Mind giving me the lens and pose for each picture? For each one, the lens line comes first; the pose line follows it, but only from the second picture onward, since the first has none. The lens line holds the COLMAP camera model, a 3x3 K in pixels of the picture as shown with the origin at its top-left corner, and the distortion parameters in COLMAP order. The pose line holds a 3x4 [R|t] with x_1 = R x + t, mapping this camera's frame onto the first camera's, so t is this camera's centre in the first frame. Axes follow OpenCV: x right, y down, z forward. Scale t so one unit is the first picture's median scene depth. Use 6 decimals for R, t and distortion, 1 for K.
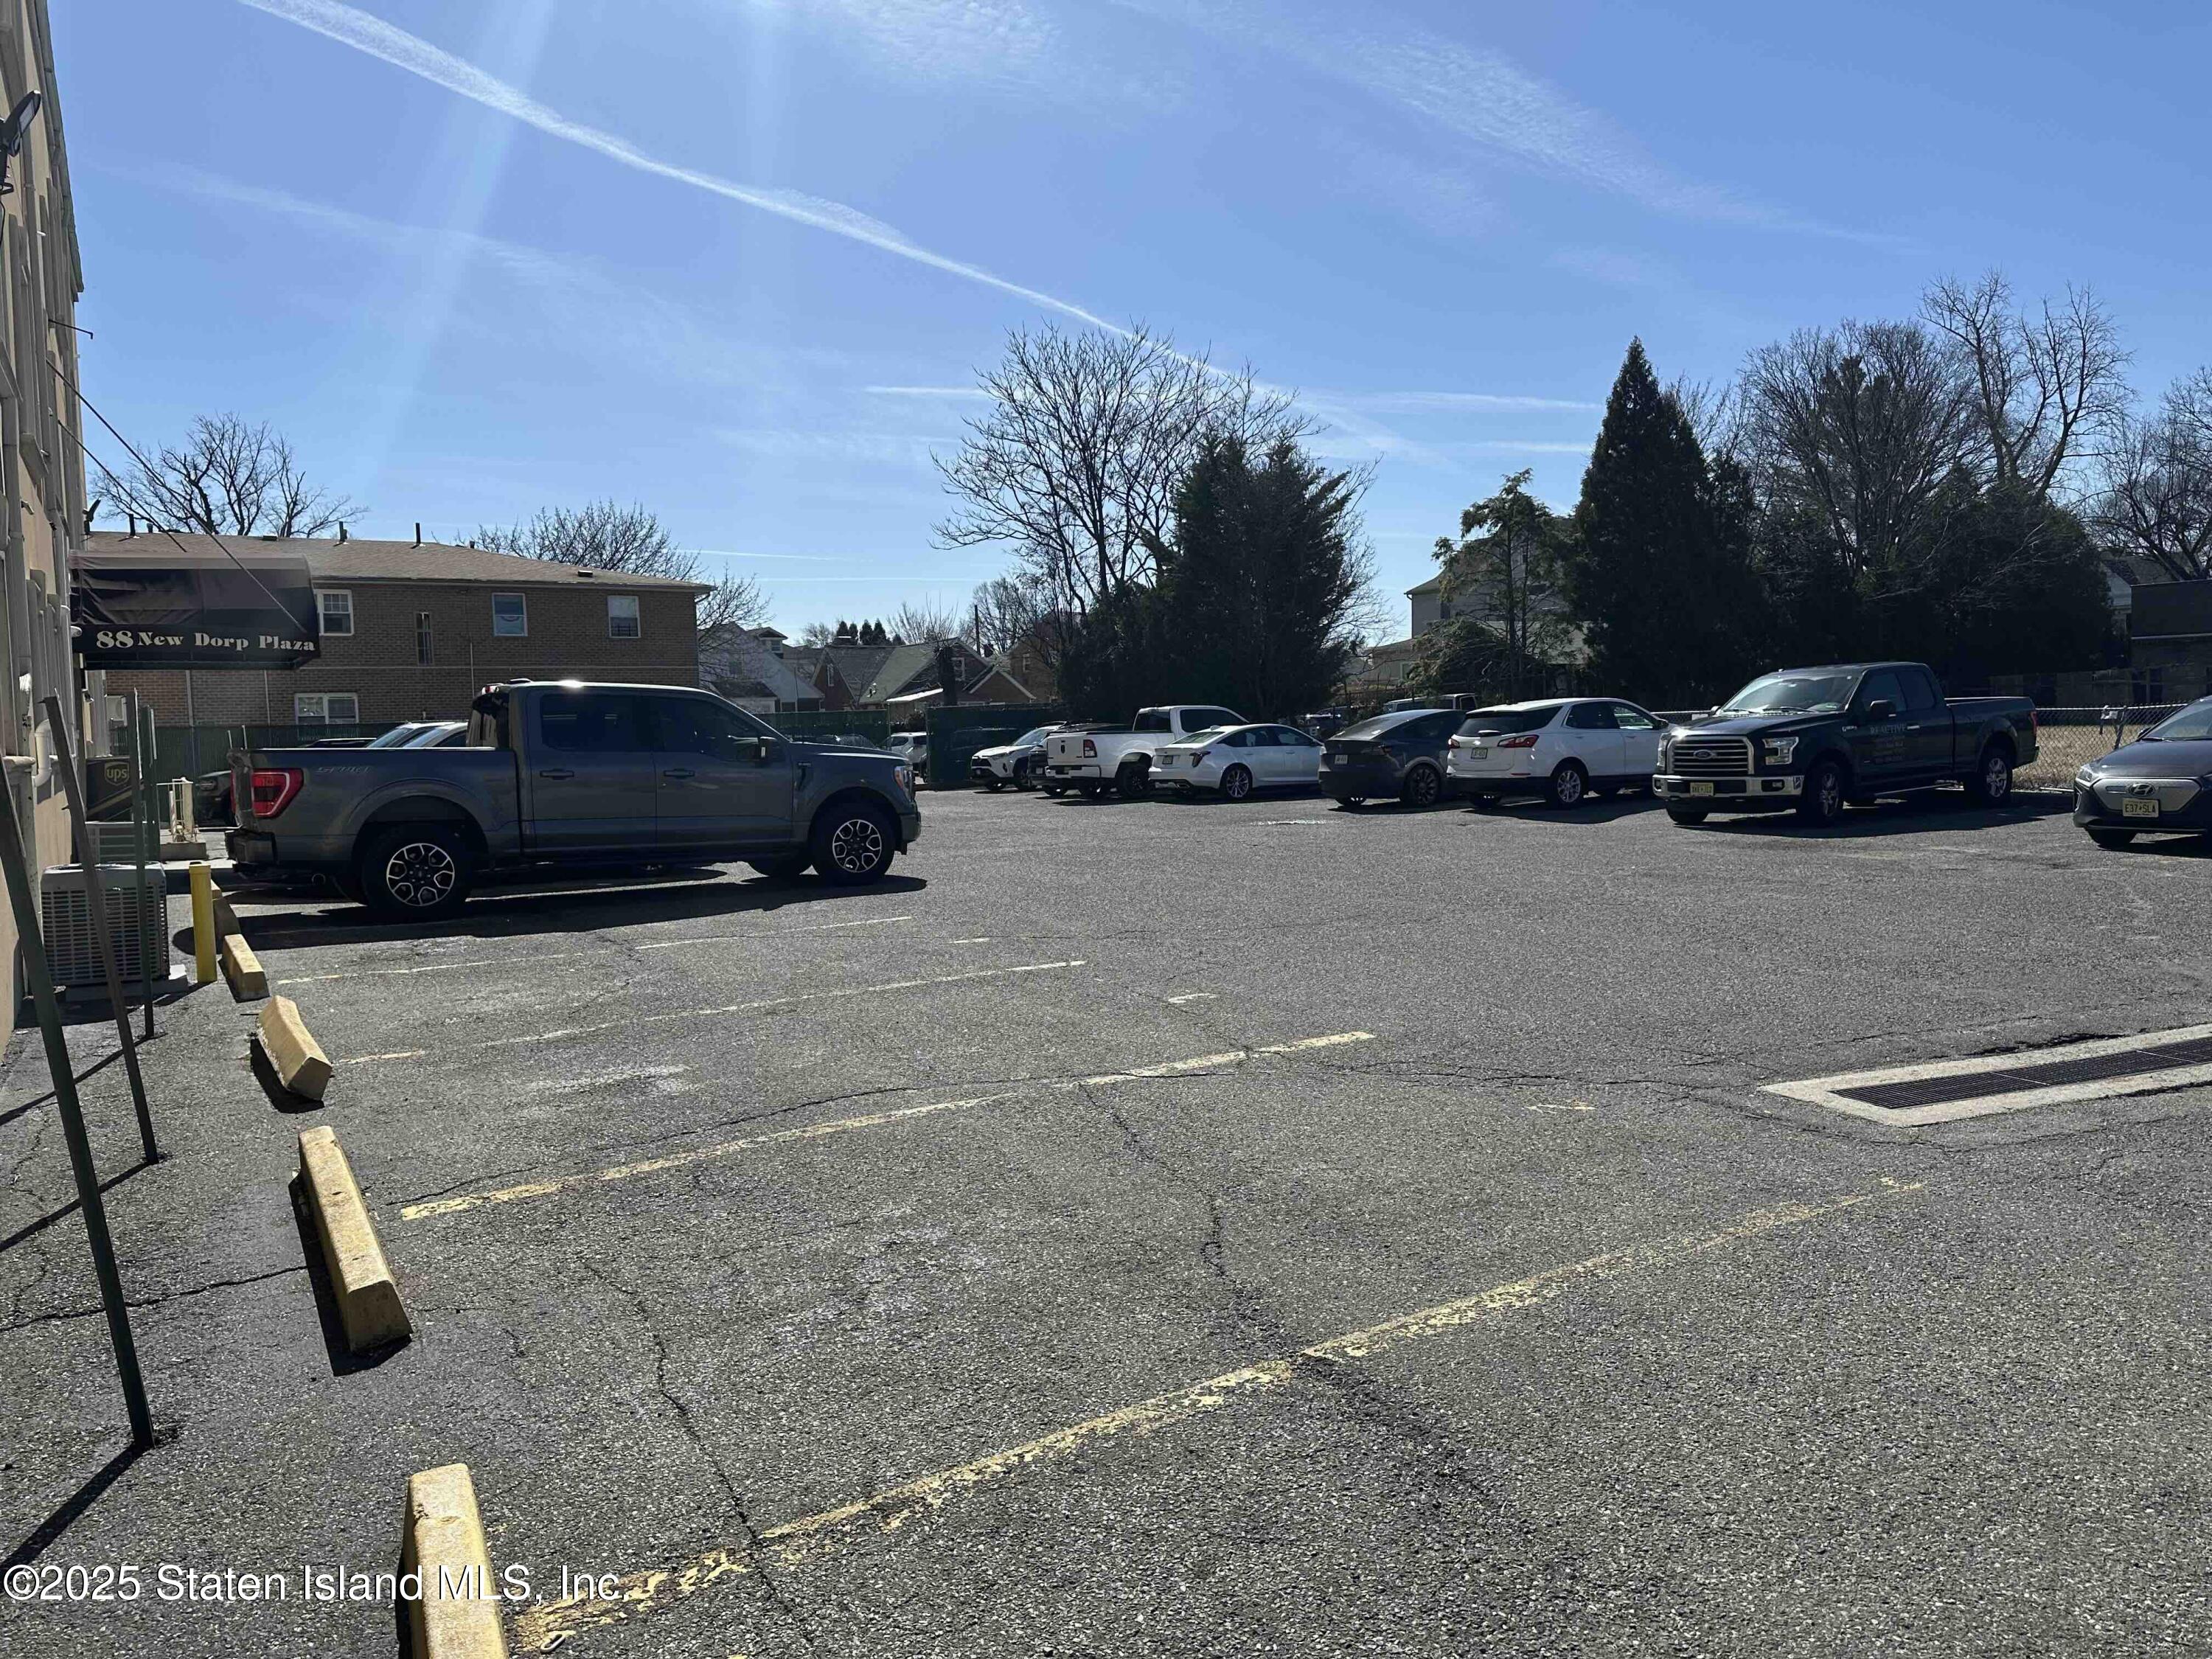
lens RADIAL K [[1570.4, 0, 1112.2], [0, 1570.4, 826.7], [0, 0, 1]] dist [0.044754, -0.031751]
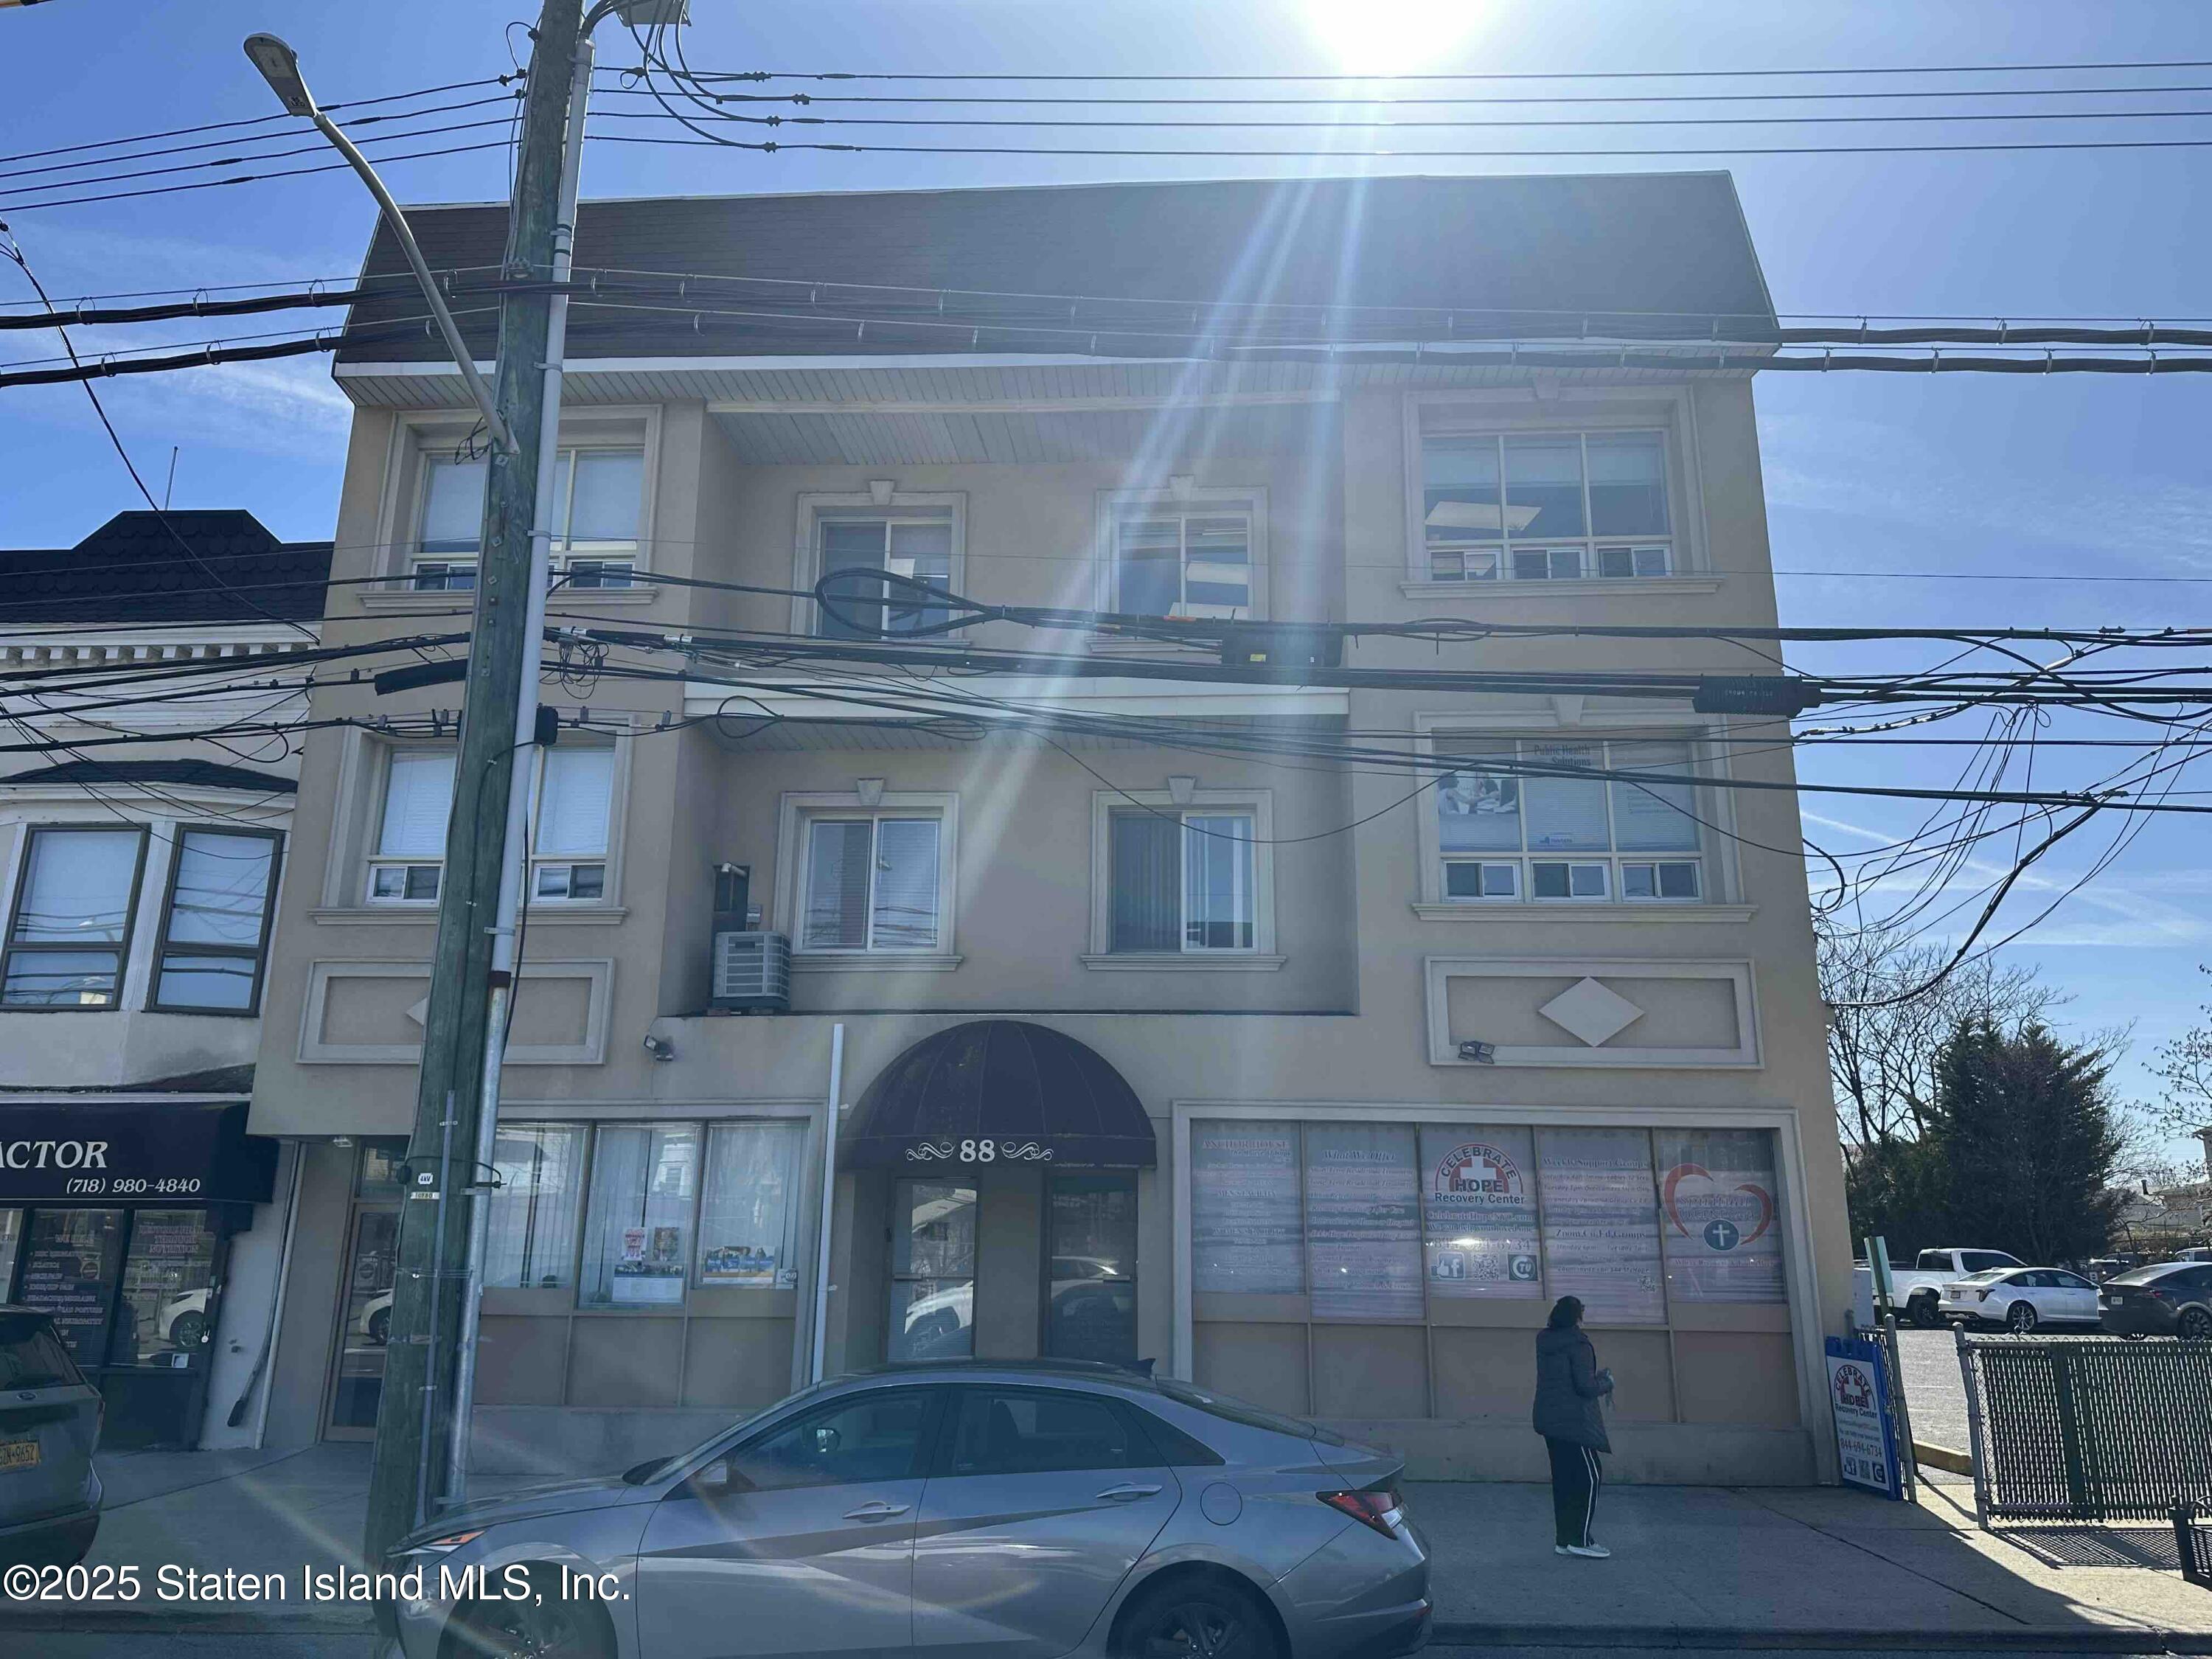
lens RADIAL K [[1570.4, 0, 1092.7], [0, 1570.4, 845.6], [0, 0, 1]] dist [0.044754, -0.031751]
pose [[0.907655, -0.073388, -0.413251, -0.030999], [-0.056414, 0.954329, -0.293383, 0.020844], [0.415908, 0.289604, 0.862061, -0.379212]]
